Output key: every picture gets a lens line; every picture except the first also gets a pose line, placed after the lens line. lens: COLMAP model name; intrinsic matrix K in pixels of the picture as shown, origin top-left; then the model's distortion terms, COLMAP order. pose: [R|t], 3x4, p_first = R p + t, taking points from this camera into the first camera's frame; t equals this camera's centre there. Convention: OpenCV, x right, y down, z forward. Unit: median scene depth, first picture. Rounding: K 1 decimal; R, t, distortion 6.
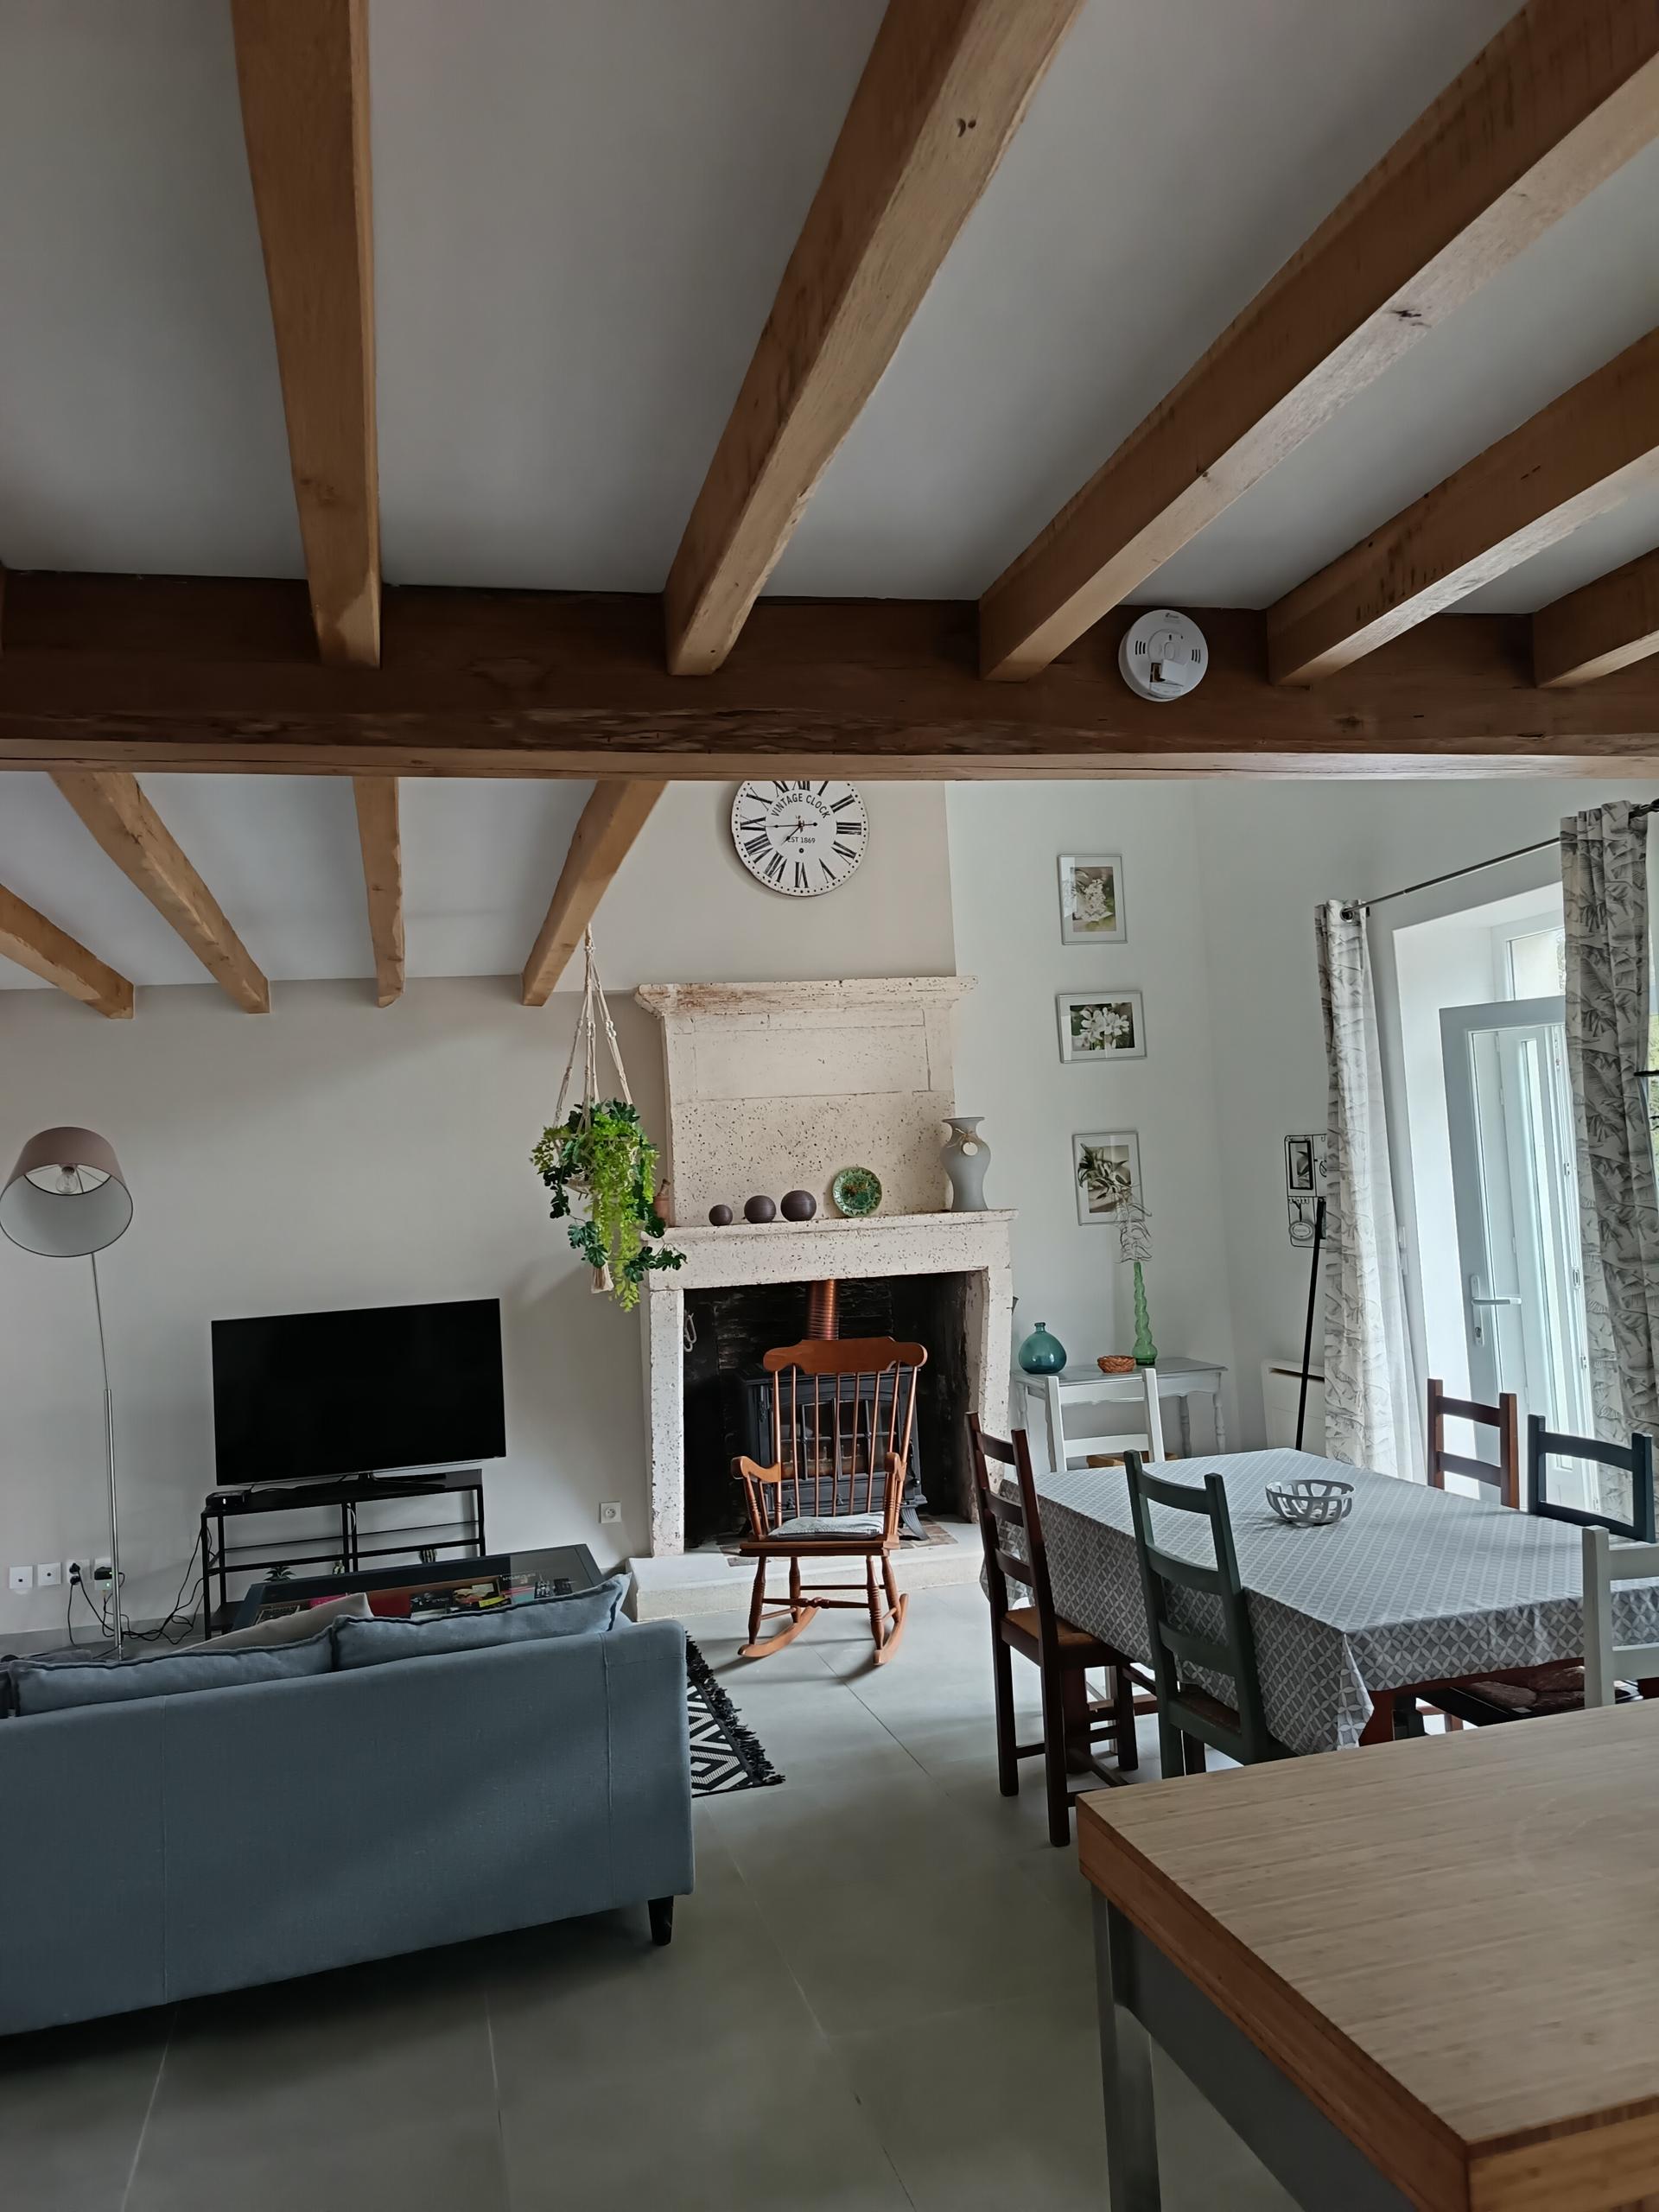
lens RADIAL K [[1553.7, 0, 829.5], [0, 1553.7, 1106.0], [0, 0, 1]] dist [0.053680, -0.062813]
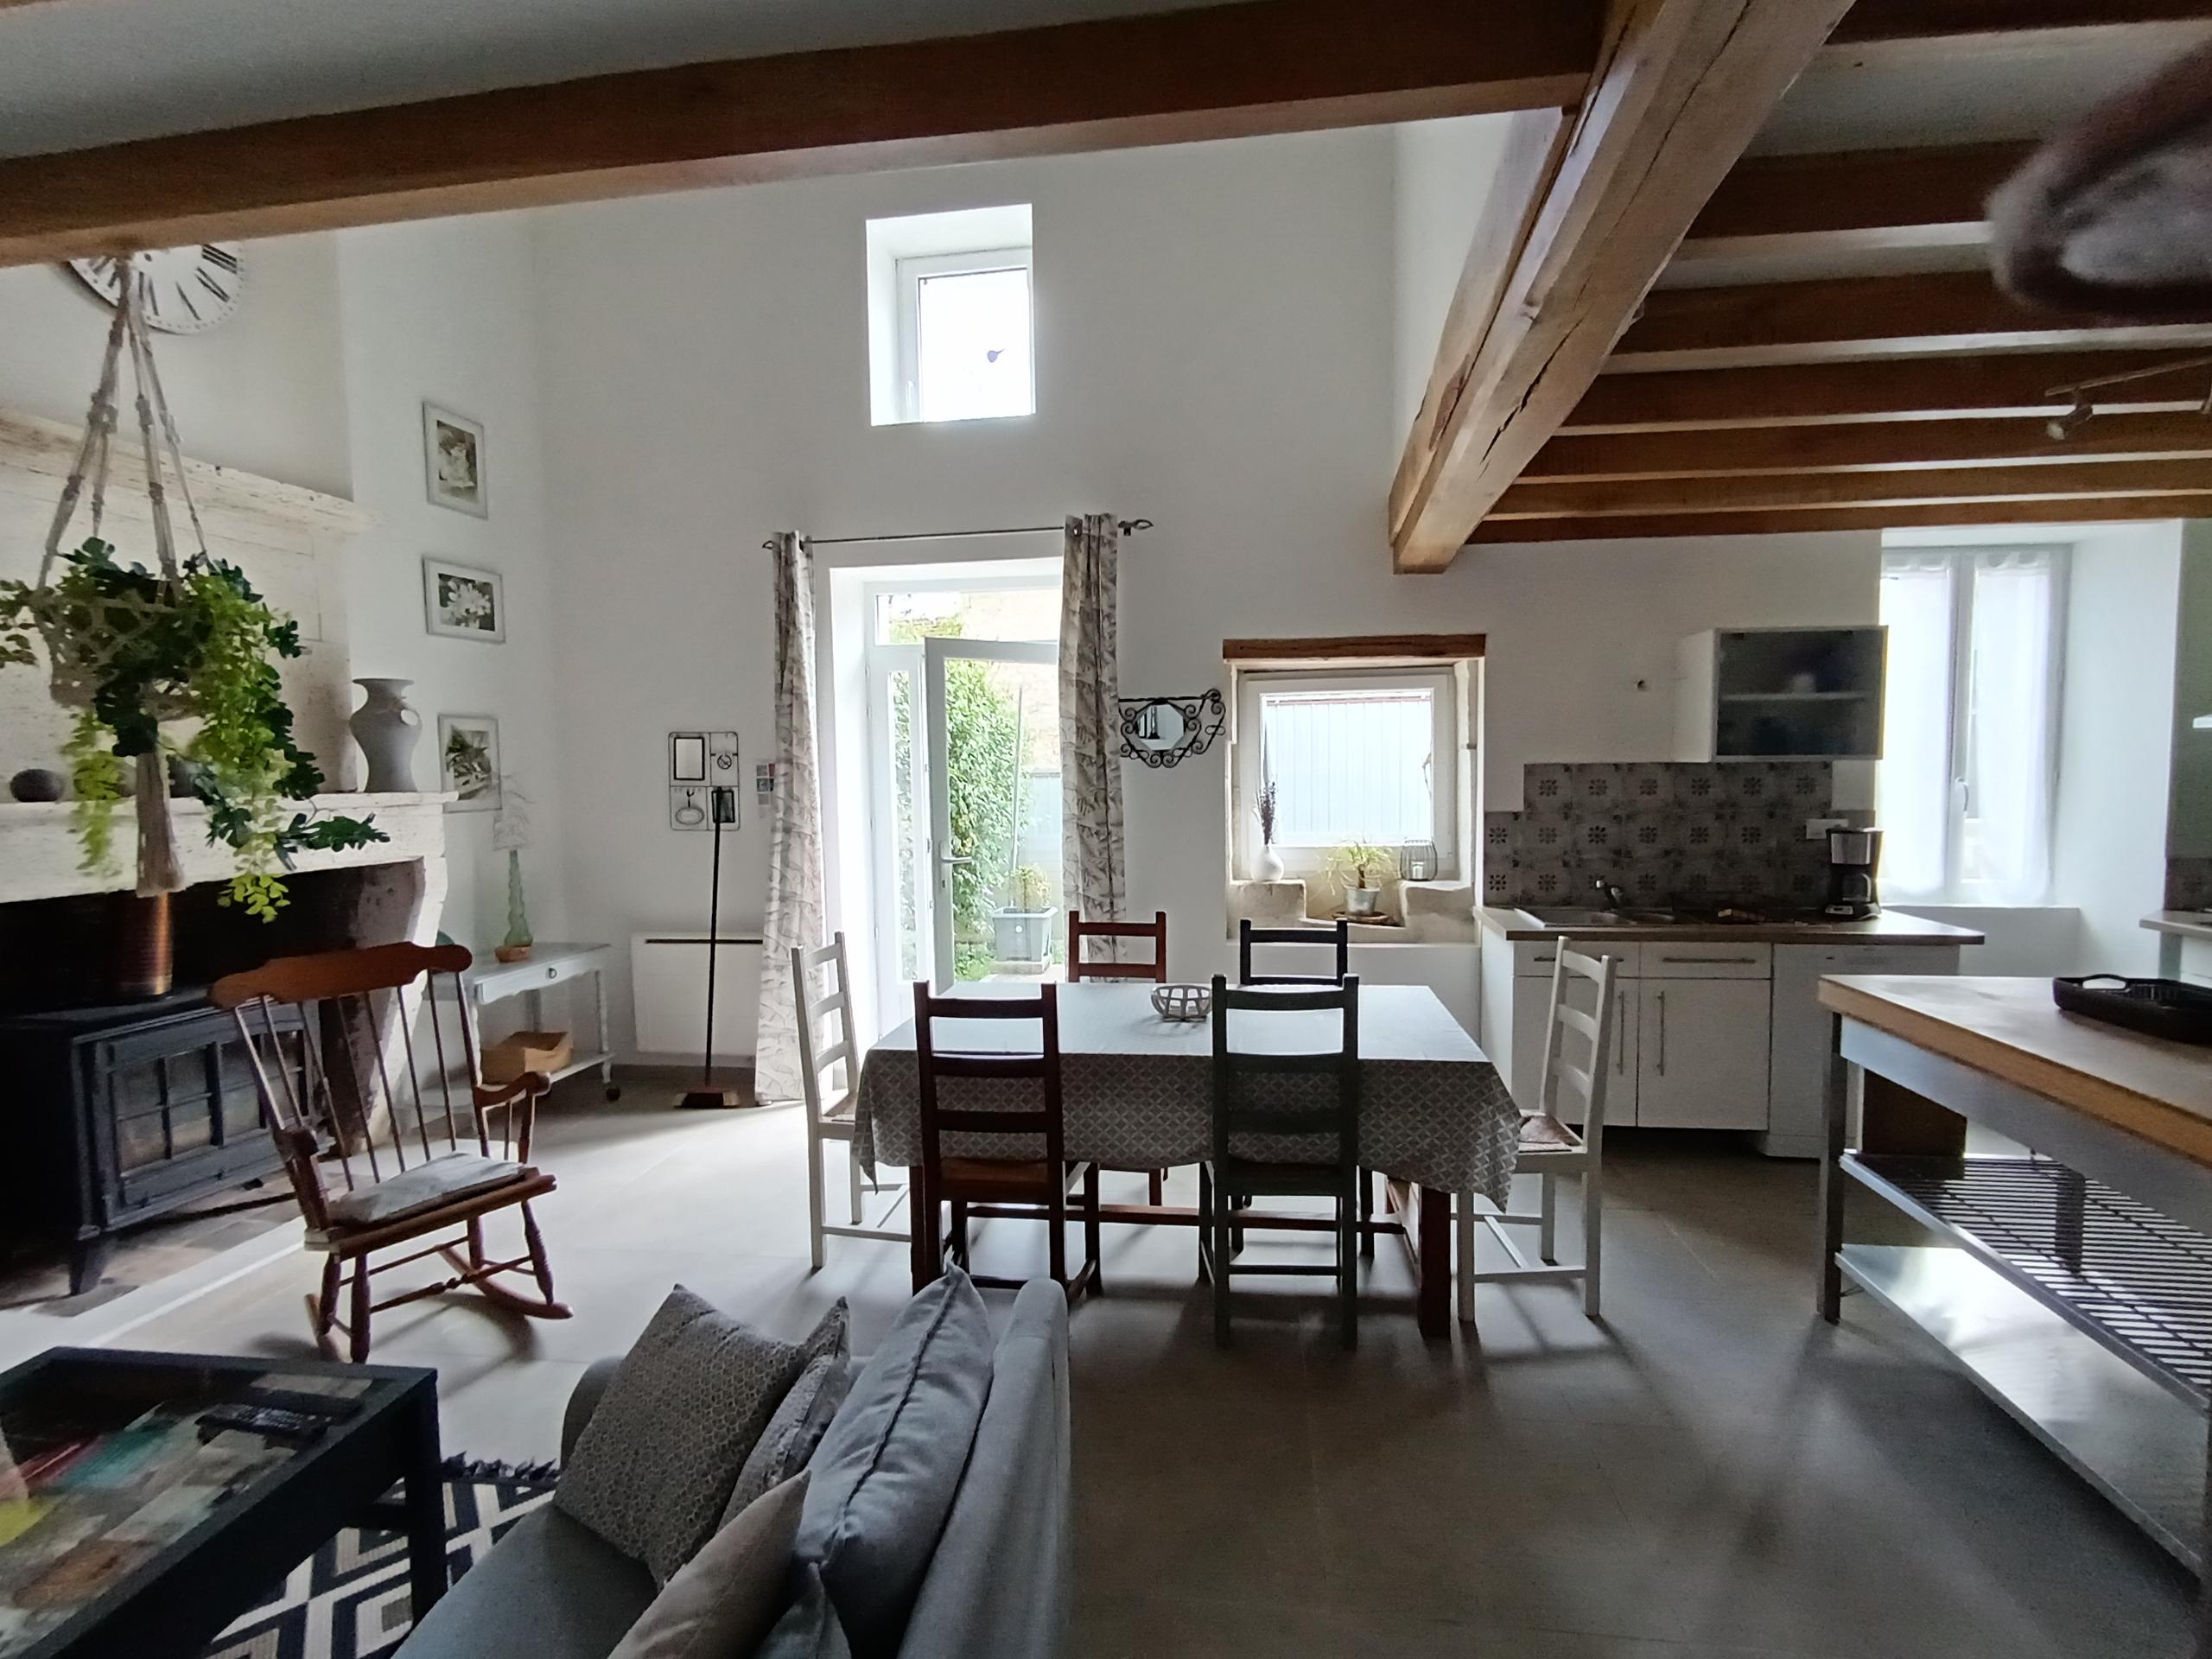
lens RADIAL K [[1062.8, 0, 1112.3], [0, 1062.8, 839.9], [0, 0, 1]] dist [-0.003926, 0.000177]
pose [[0.371373, -0.011373, 0.928414, -0.278459], [-0.051304, 0.998146, 0.032749, 0.051291], [-0.927065, -0.059794, 0.370101, 0.395133]]
